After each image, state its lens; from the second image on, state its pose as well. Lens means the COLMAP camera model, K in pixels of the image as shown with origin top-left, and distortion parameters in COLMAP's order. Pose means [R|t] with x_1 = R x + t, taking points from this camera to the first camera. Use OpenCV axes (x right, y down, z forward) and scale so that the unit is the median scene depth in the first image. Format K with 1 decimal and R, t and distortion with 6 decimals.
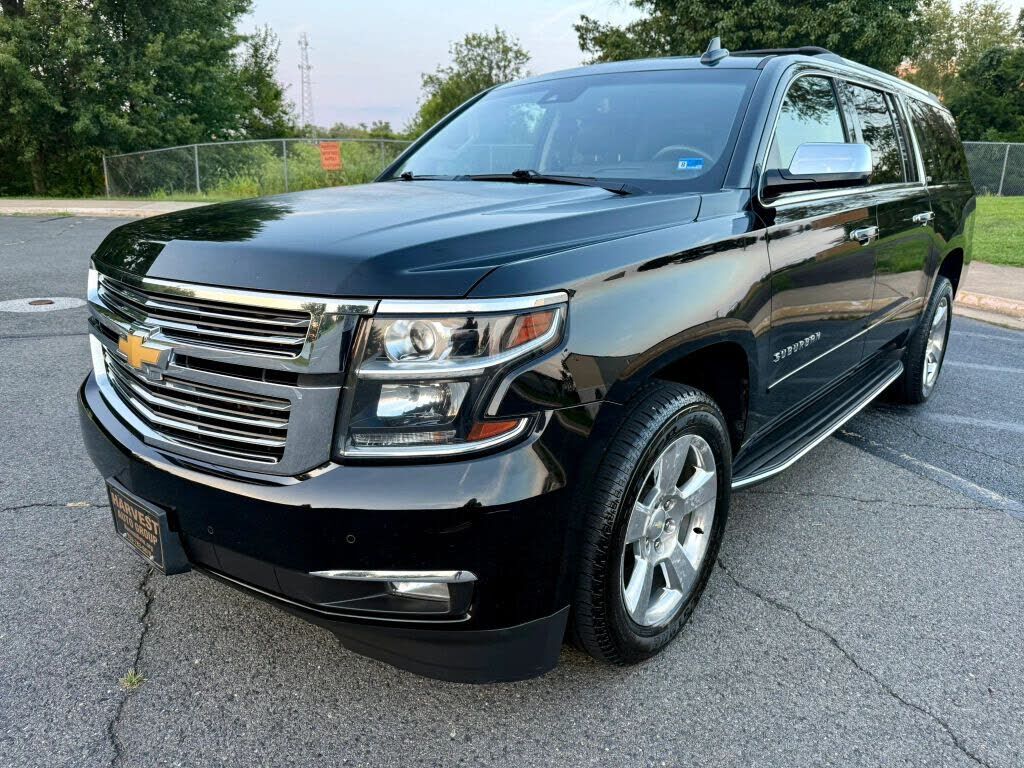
lens RADIAL K [[720.5, 0, 492.2], [0, 720.5, 381.1], [0, 0, 1]] dist [-0.003883, -0.001380]
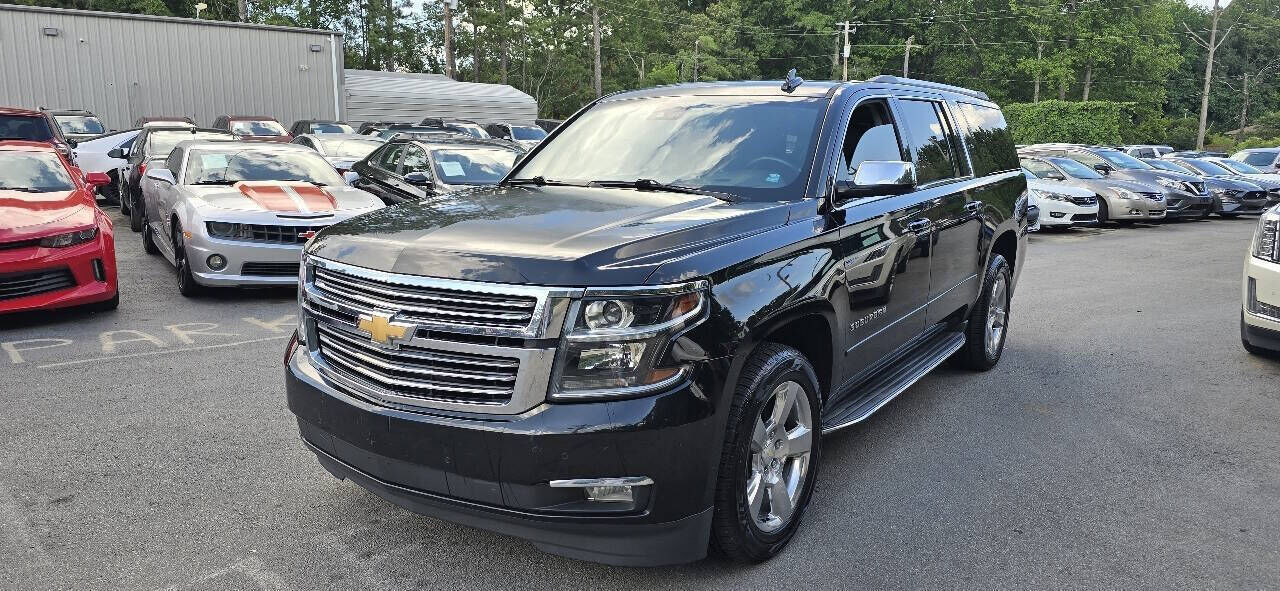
lens RADIAL K [[893.7, 0, 638.4], [0, 893.7, 269.7], [0, 0, 1]] dist [0.034609, -0.000264]
pose [[0.992088, -0.012633, 0.124910, -0.256092], [0.028102, 0.992025, -0.122871, 0.073011], [-0.122362, 0.125409, 0.984530, -0.760443]]
